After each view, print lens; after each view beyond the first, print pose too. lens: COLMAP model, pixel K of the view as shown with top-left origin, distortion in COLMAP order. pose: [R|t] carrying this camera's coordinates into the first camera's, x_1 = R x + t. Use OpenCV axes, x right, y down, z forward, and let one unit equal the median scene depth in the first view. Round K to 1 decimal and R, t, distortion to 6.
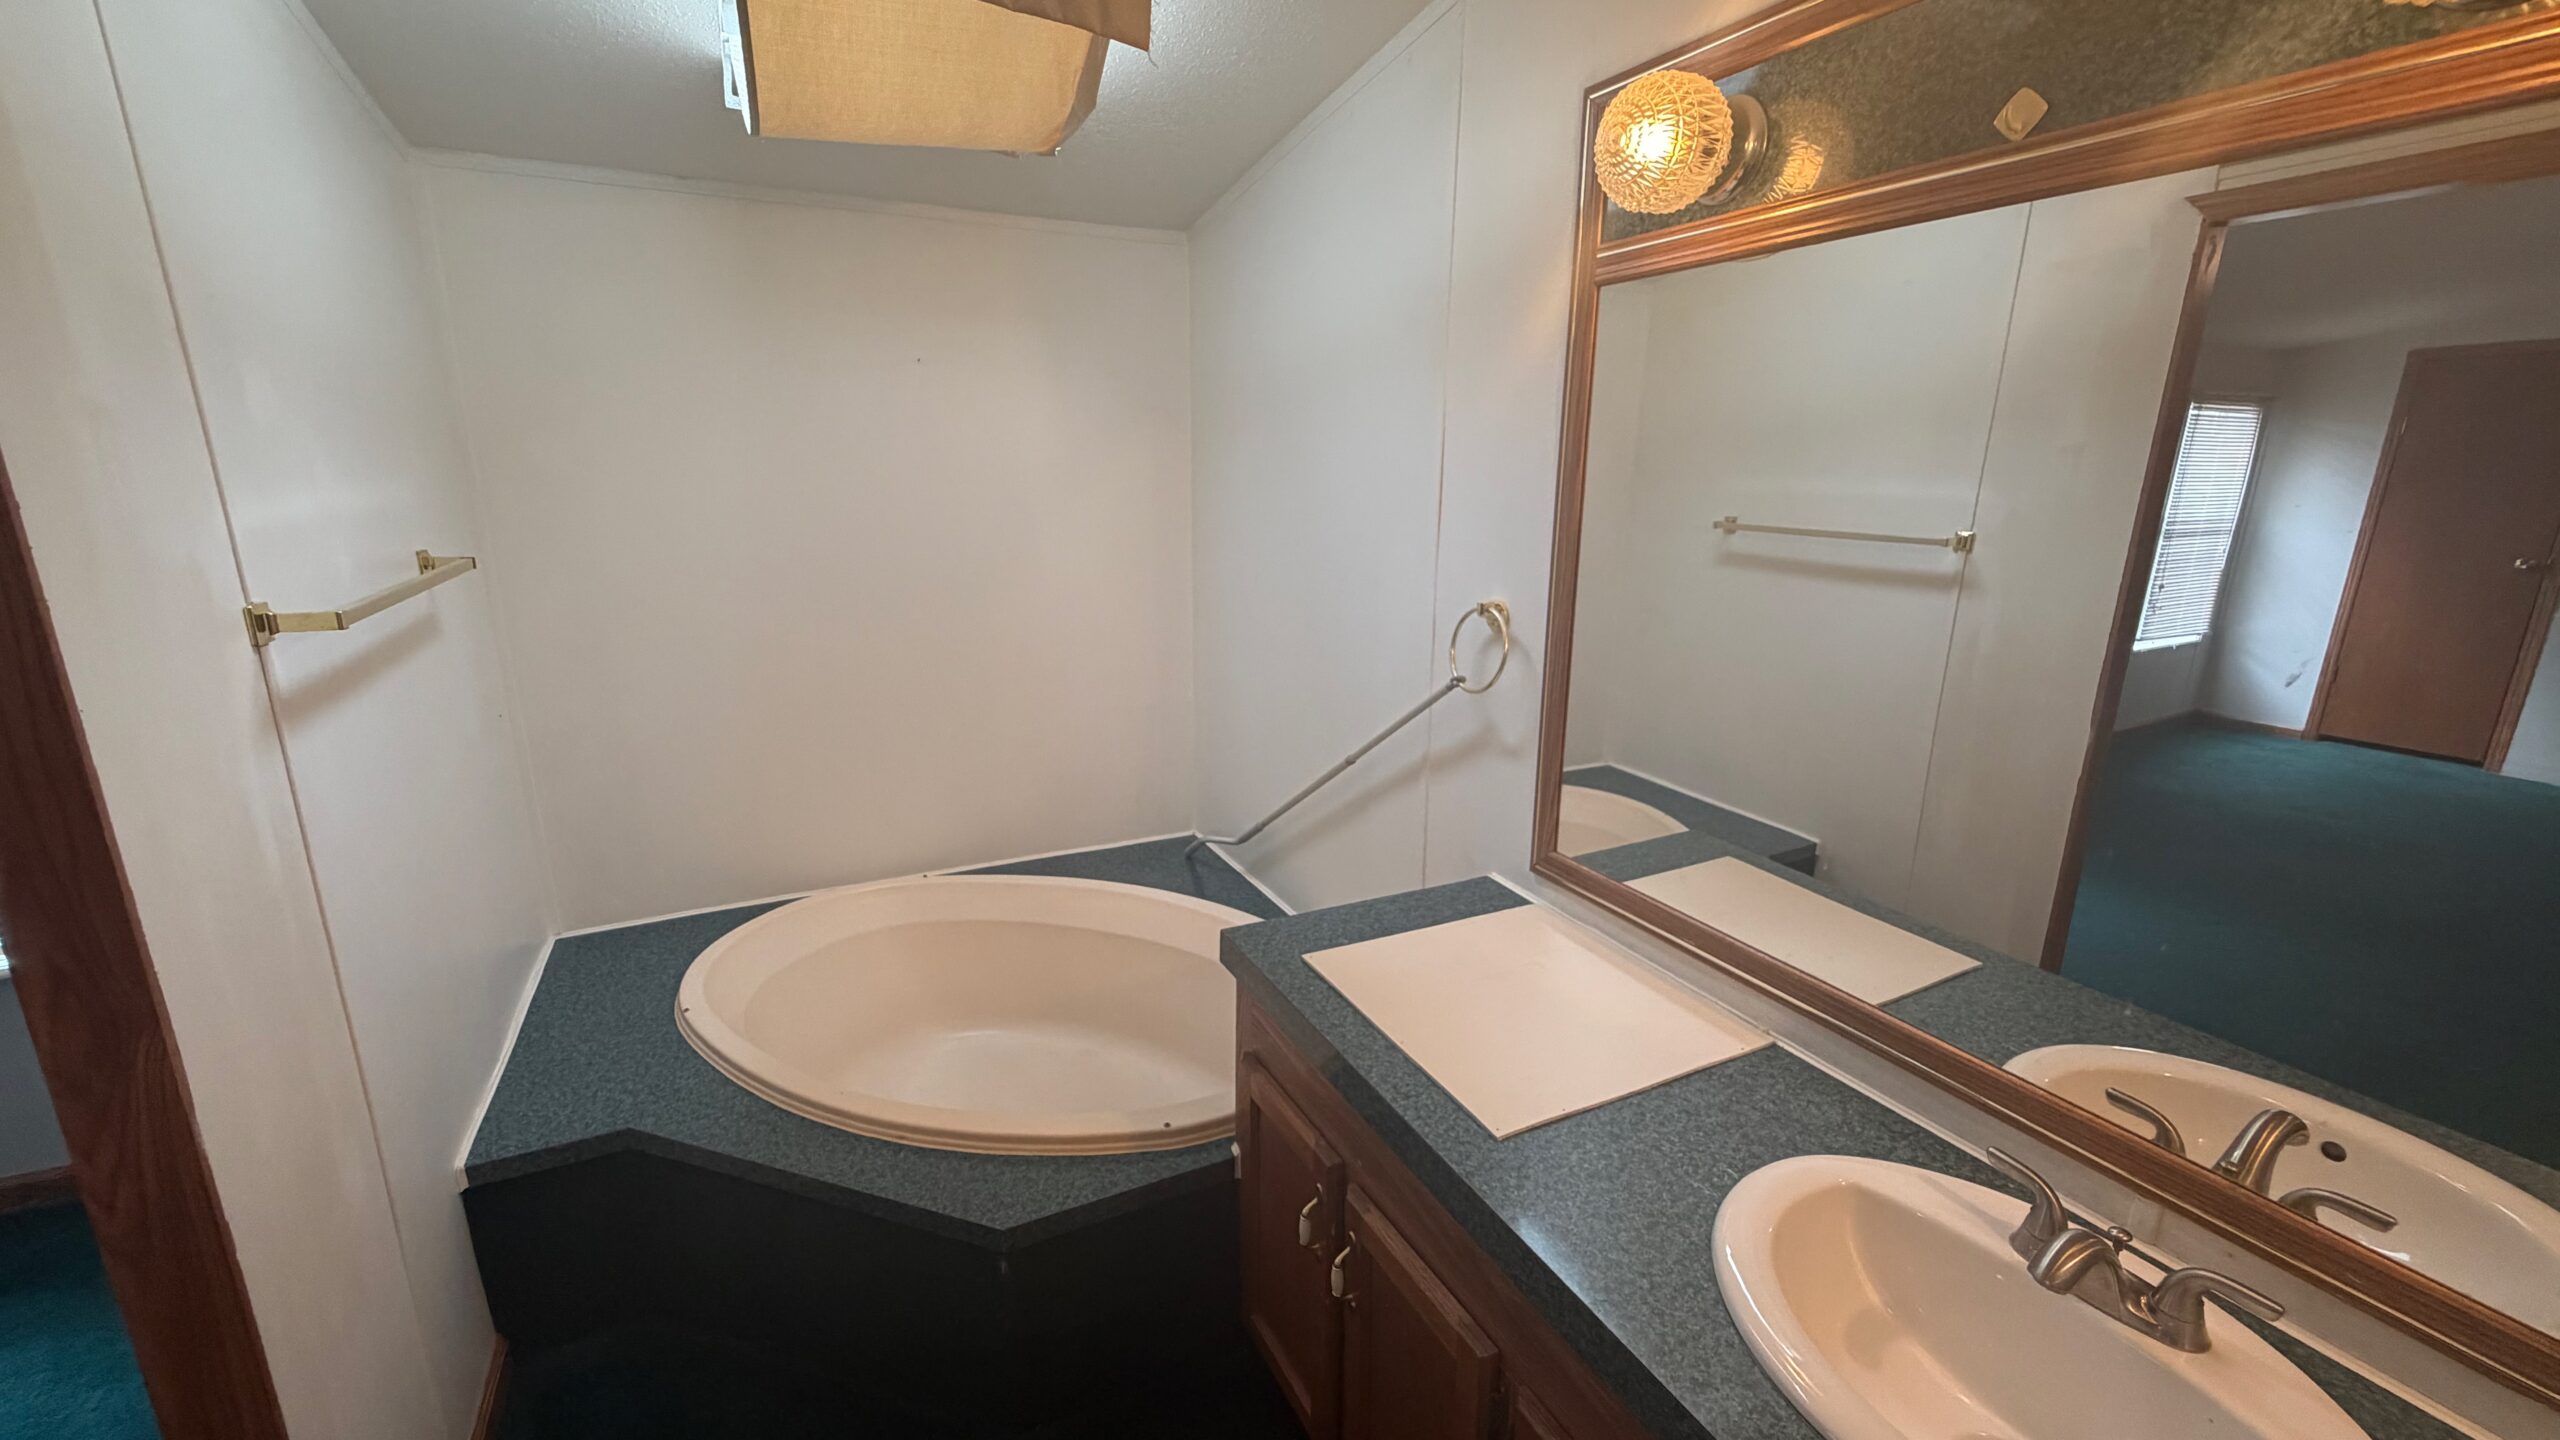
lens RADIAL K [[1020.9, 0, 1280.0], [0, 1020.9, 720.0], [0, 0, 1]] dist [0.001780, 0.000321]
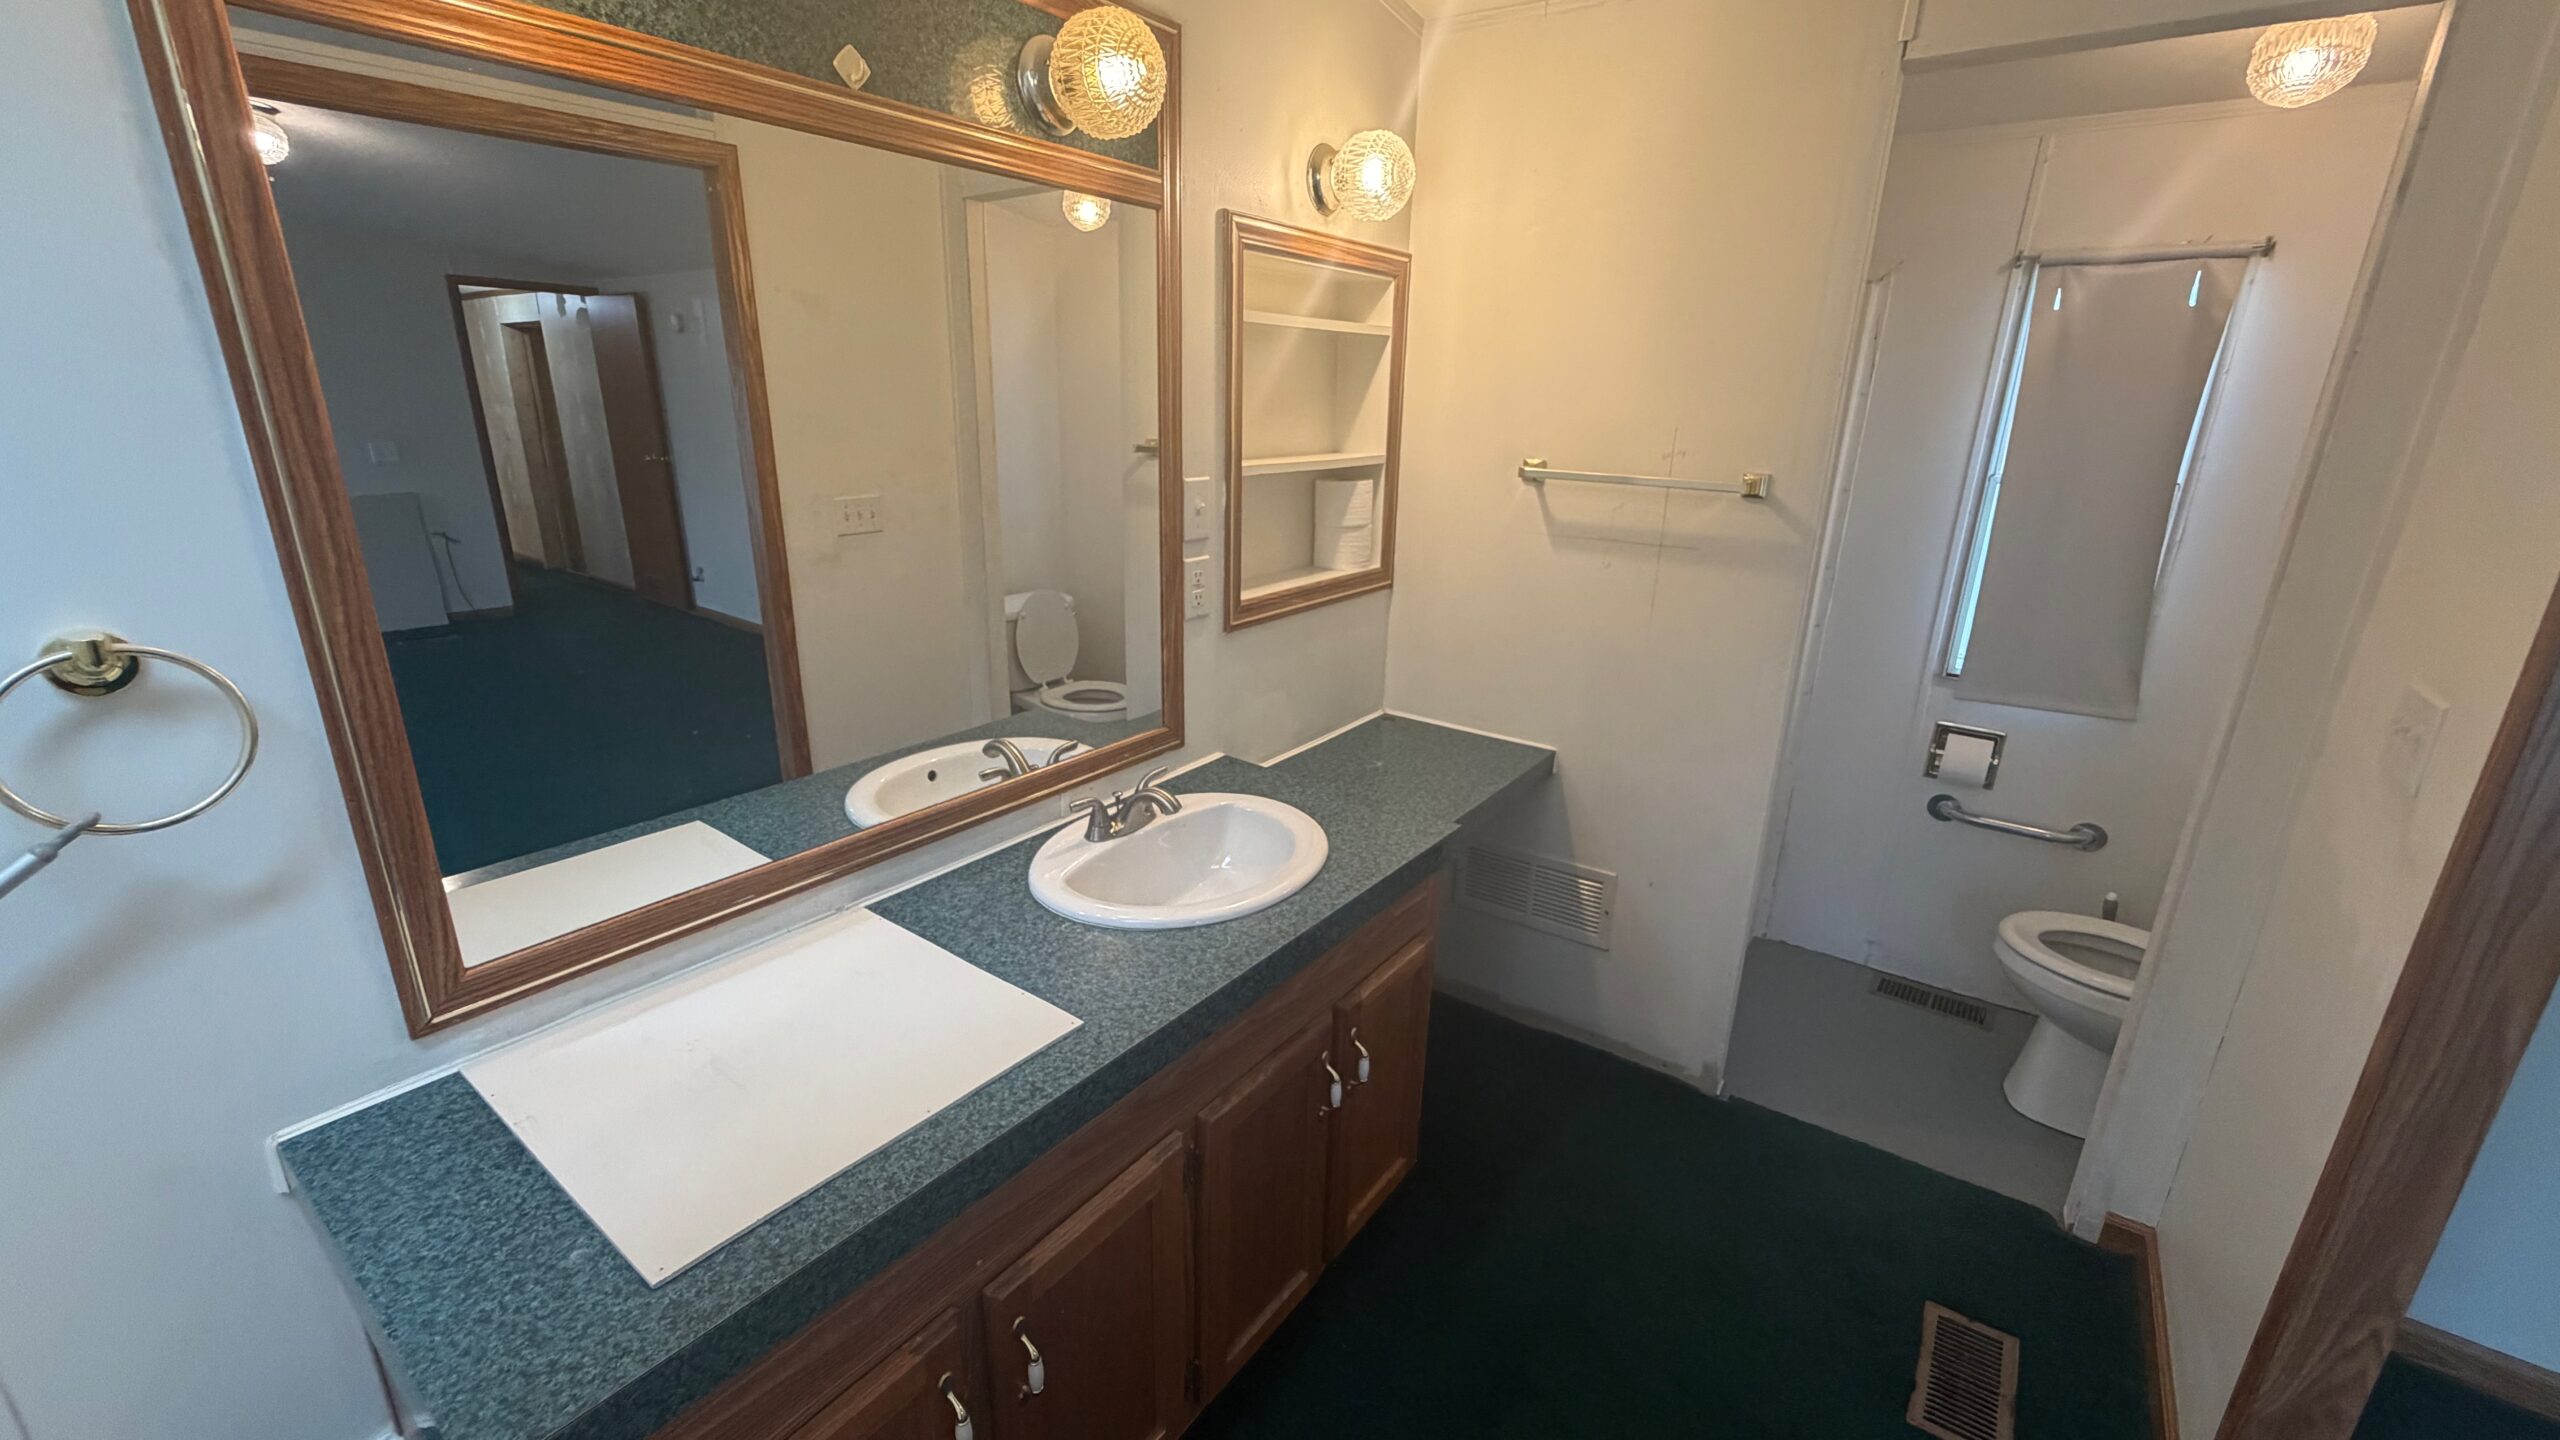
lens RADIAL K [[1022.4, 0, 1280.0], [0, 1022.4, 720.0], [0, 0, 1]] dist [-0.000514, 0.000030]
pose [[-0.454127, -0.286594, 0.843583, -0.494735], [0.194141, 0.892264, 0.407645, -0.186930], [-0.869527, 0.348897, -0.349562, 0.803295]]
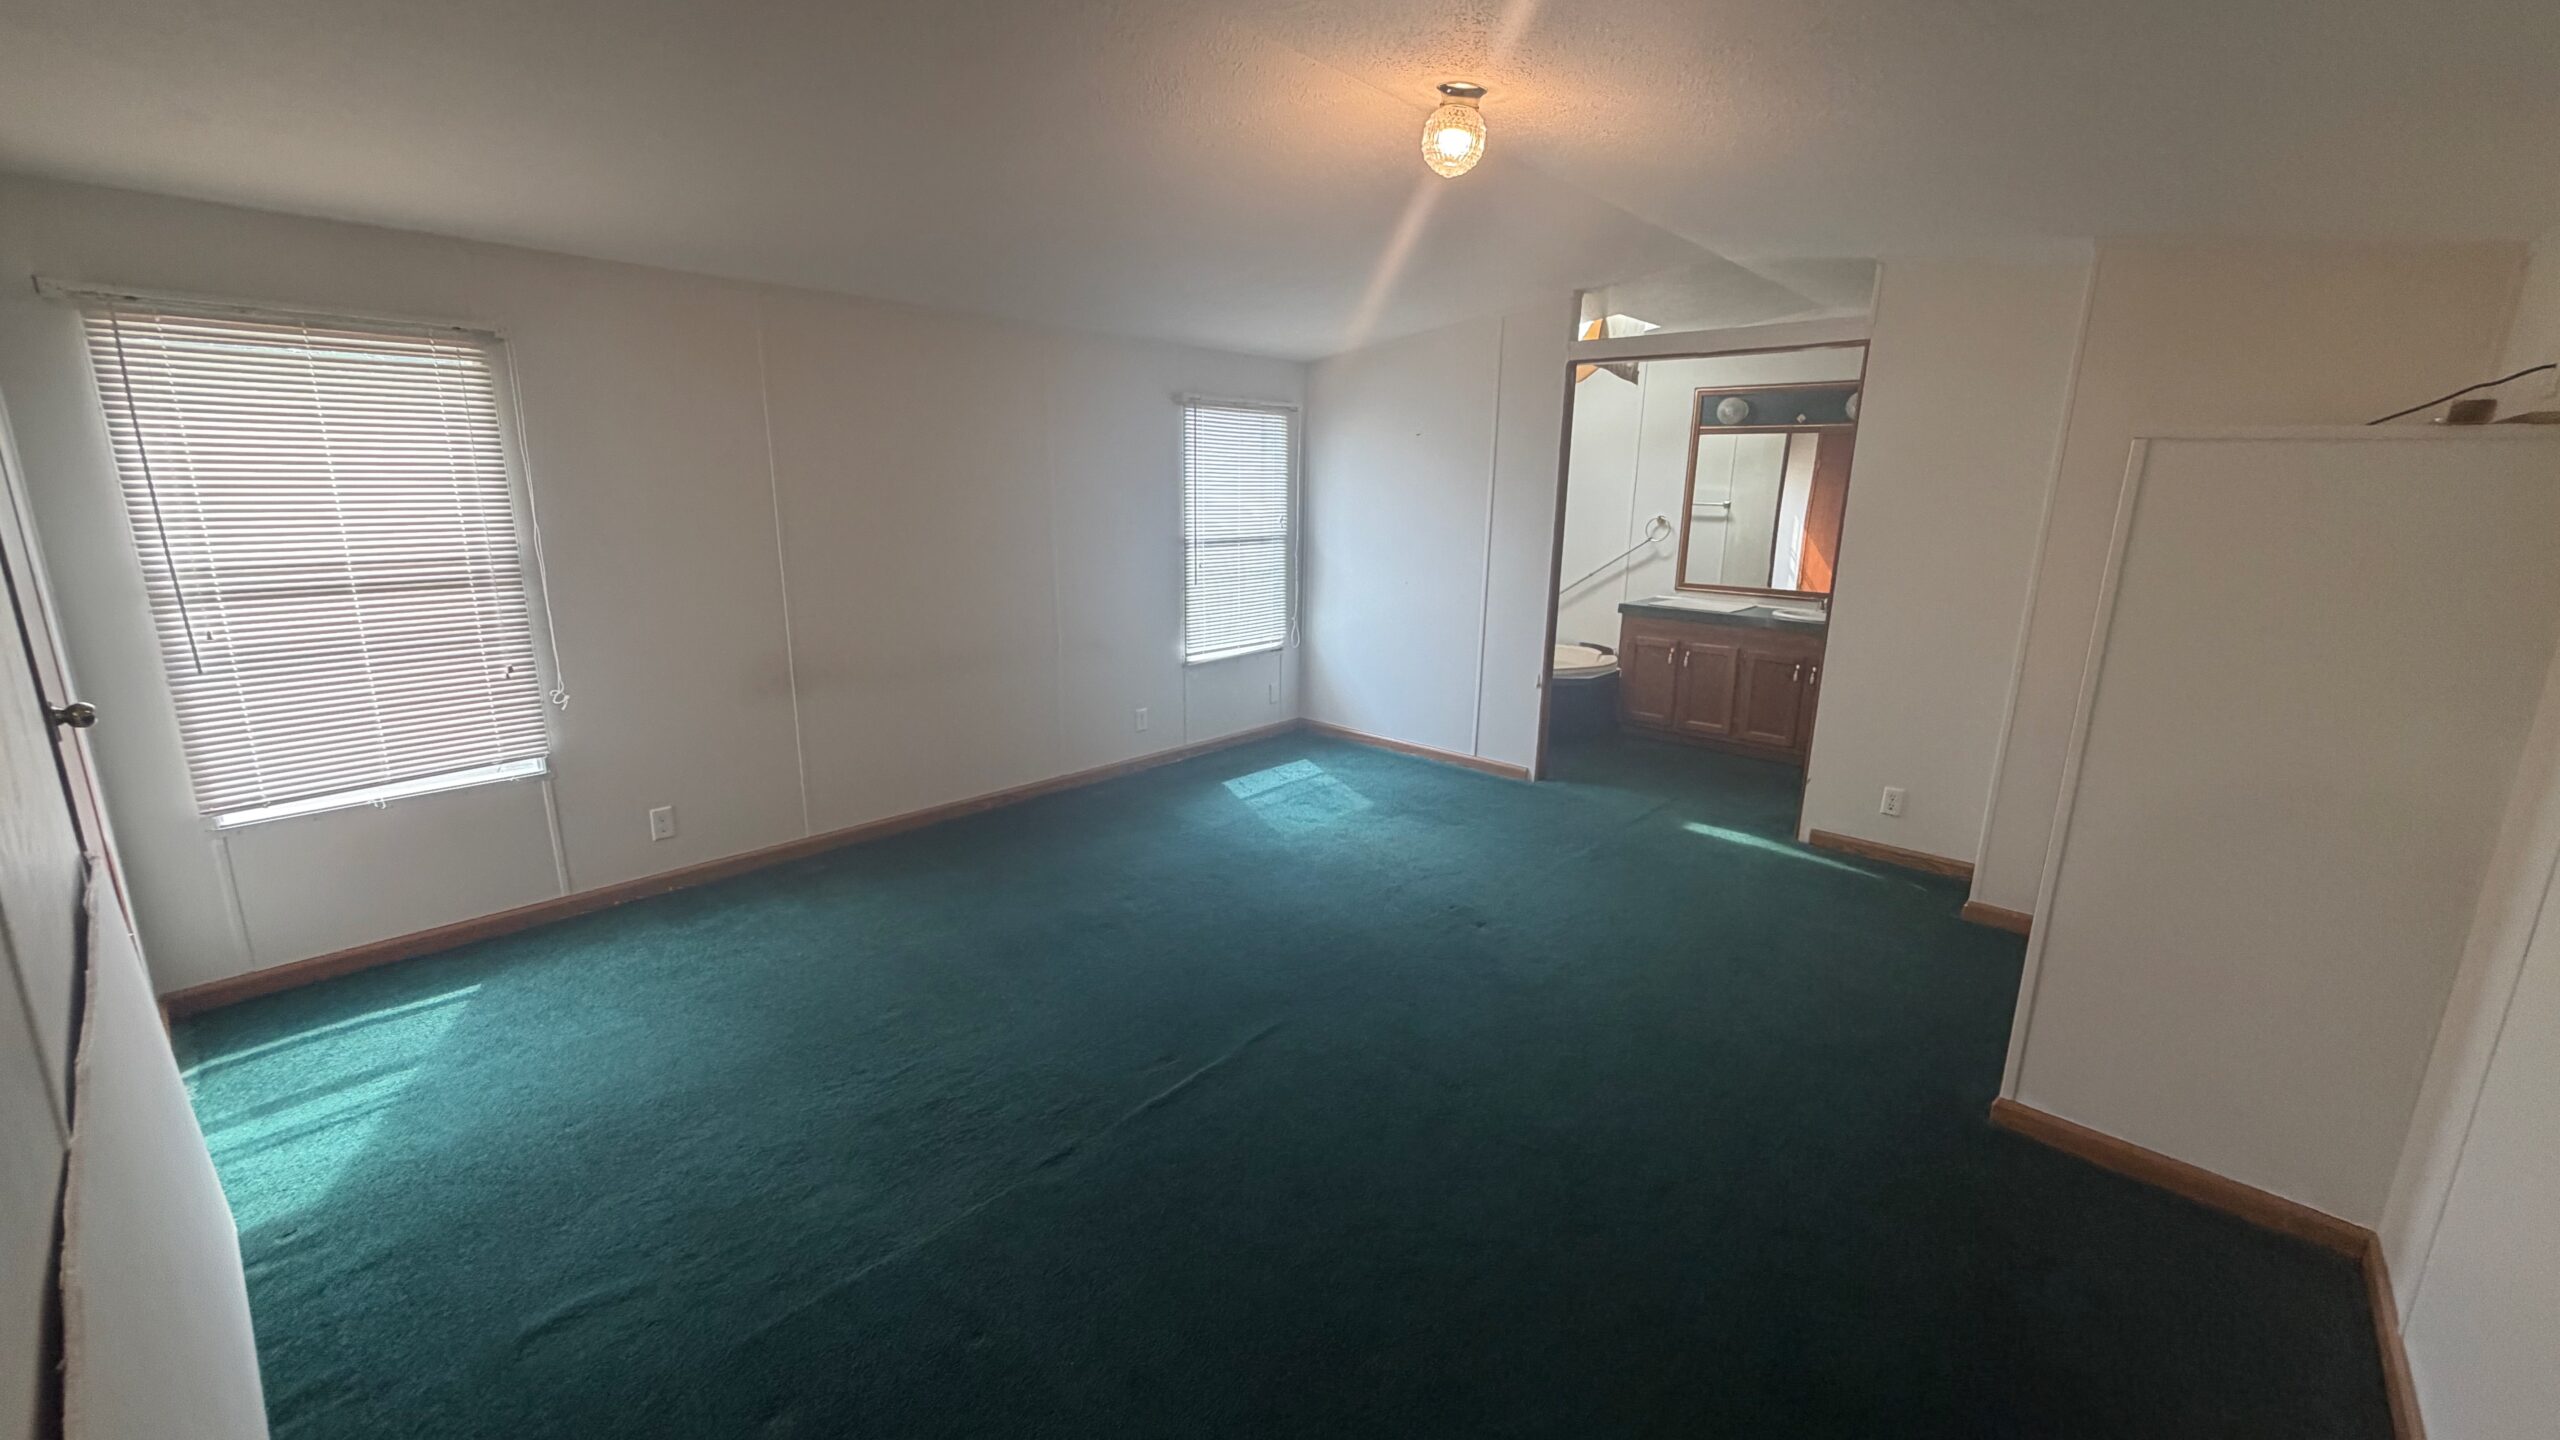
lens RADIAL K [[1020.9, 0, 1280.0], [0, 1020.9, 720.0], [0, 0, 1]] dist [0.001780, 0.000321]
pose [[0.933460, -0.075522, 0.350640, -2.698789], [0.079595, 0.996823, 0.002805, 0.555560], [-0.349738, 0.025291, 0.936506, -2.154601]]
